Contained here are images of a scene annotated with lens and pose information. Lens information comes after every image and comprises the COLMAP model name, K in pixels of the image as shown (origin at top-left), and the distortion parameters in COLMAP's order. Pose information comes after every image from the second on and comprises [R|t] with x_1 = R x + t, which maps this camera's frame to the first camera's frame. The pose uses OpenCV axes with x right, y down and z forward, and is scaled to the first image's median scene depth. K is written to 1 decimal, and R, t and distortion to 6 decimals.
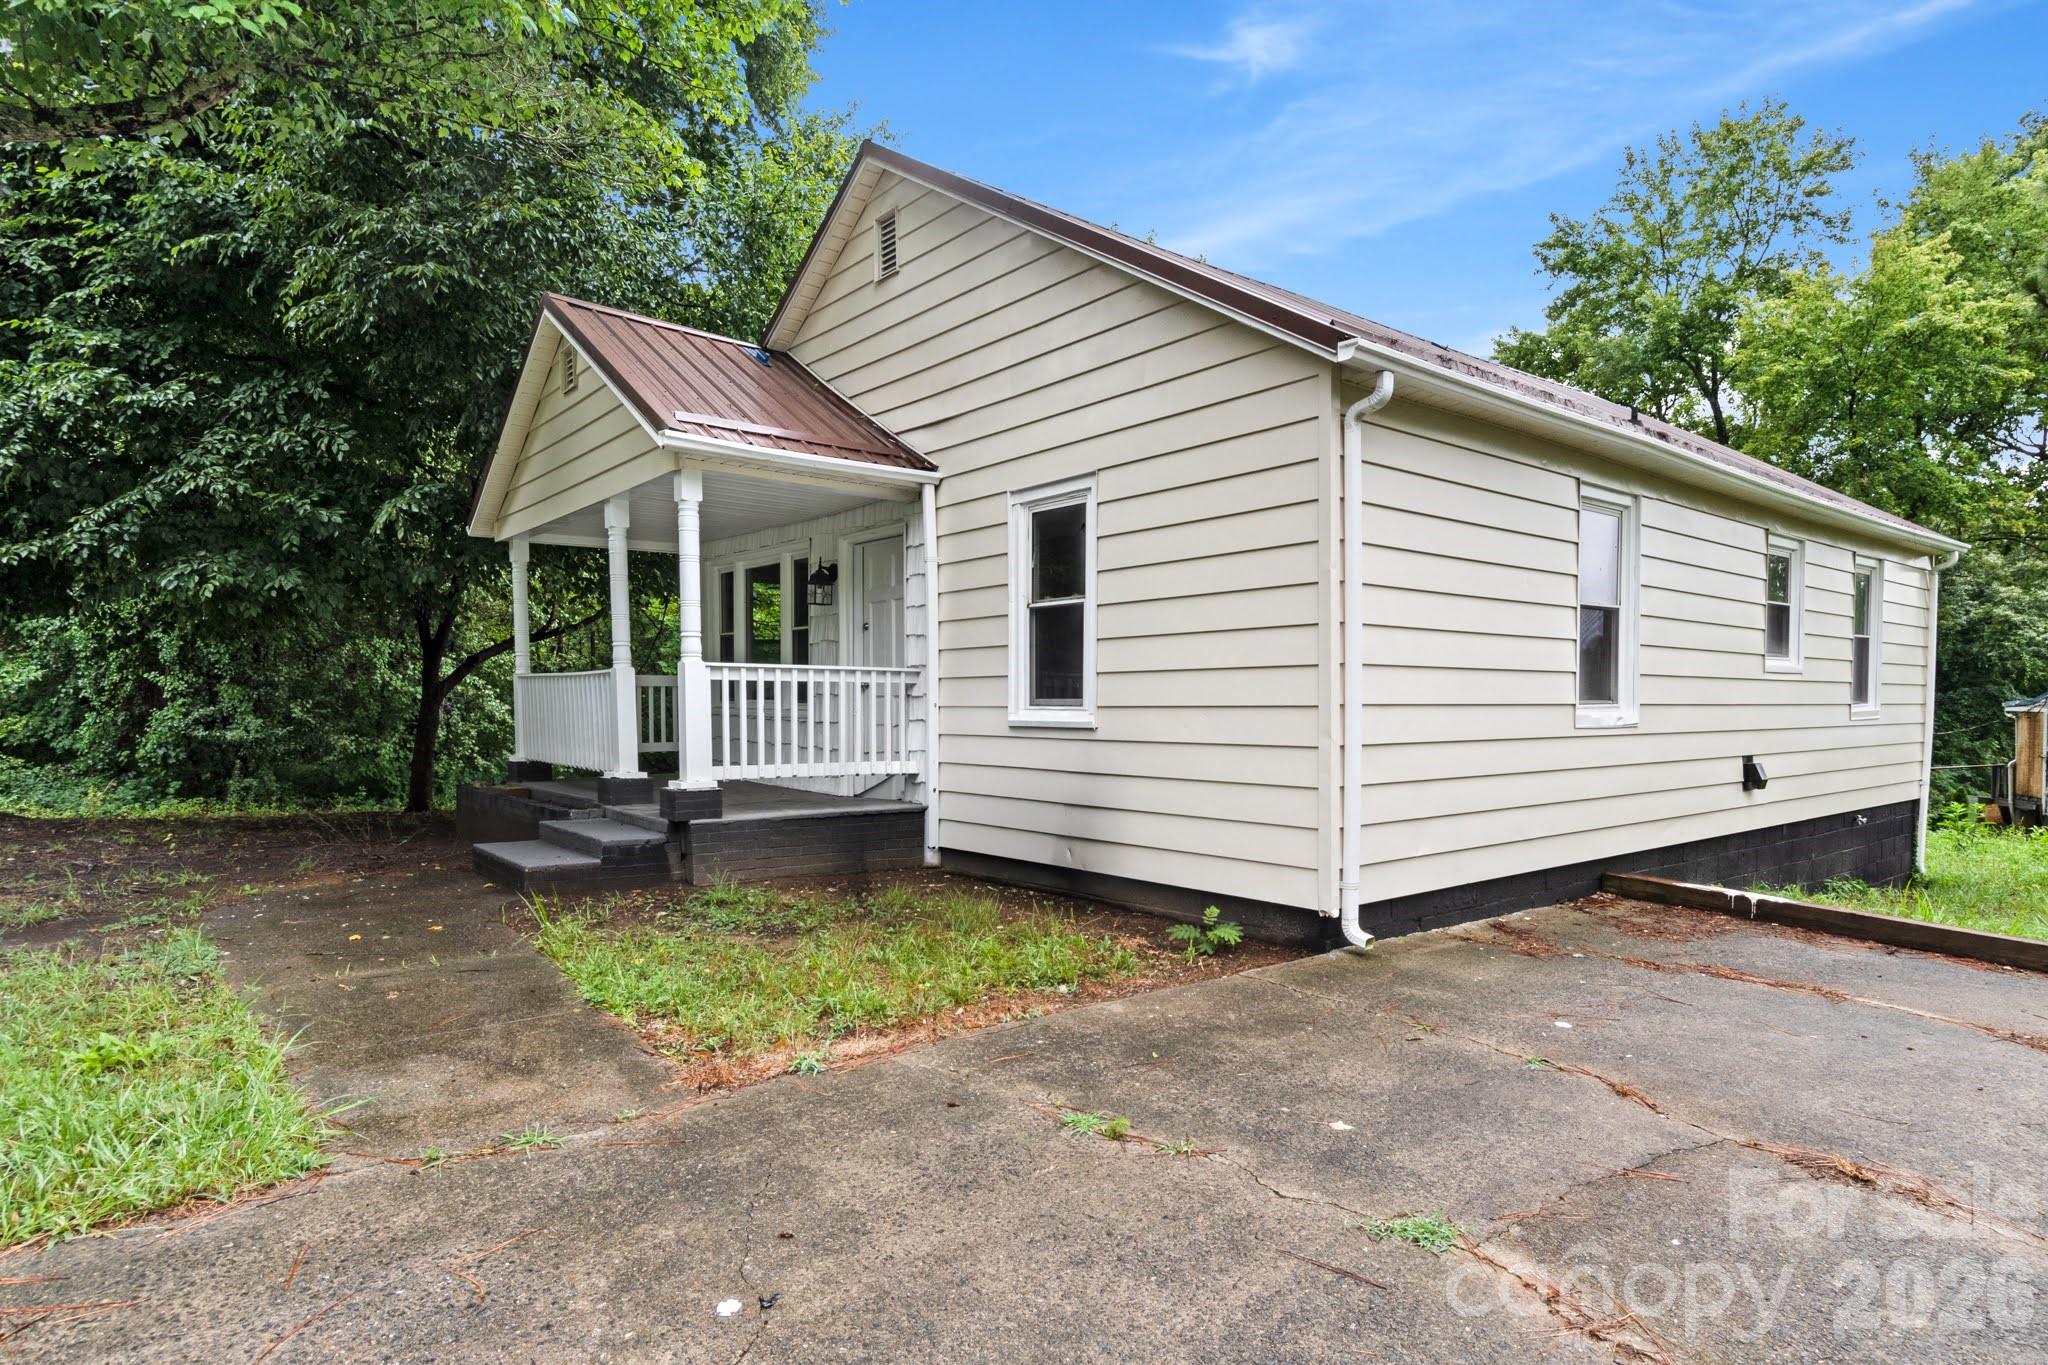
lens RADIAL K [[1133.8, 0, 1025.2], [0, 1133.8, 682.7], [0, 0, 1]] dist [-0.008590, 0.000996]
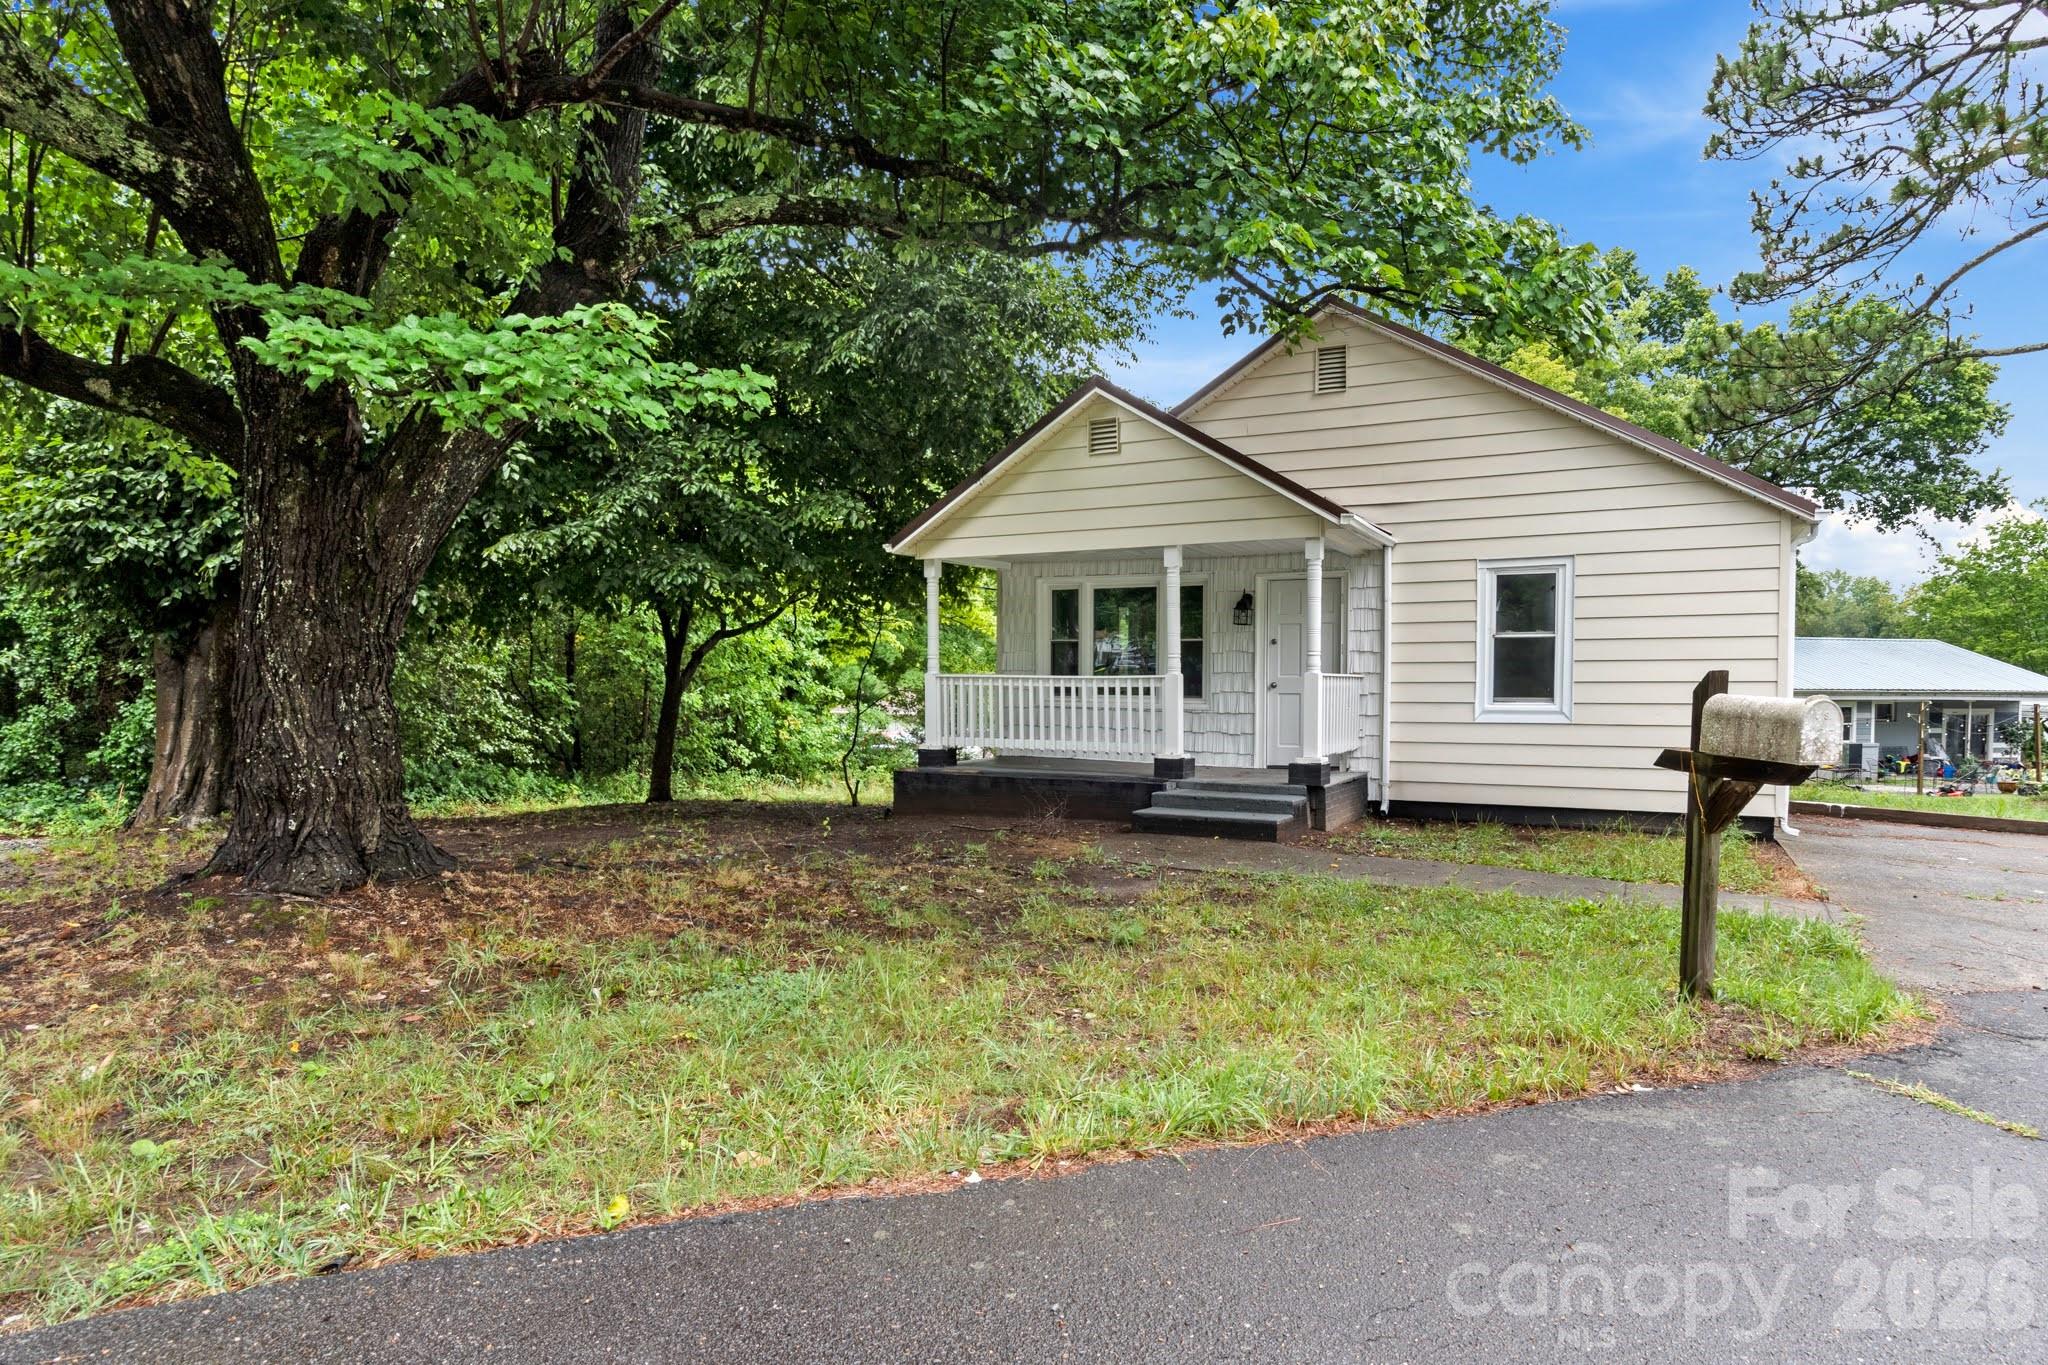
lens RADIAL K [[1133.8, 0, 1020.9], [0, 1133.8, 684.7], [0, 0, 1]] dist [-0.008590, 0.000996]
pose [[0.931423, -0.001359, 0.363935, -1.172208], [-0.005226, 0.999840, 0.017108, -0.026297], [-0.363900, -0.017837, 0.931267, -0.187969]]
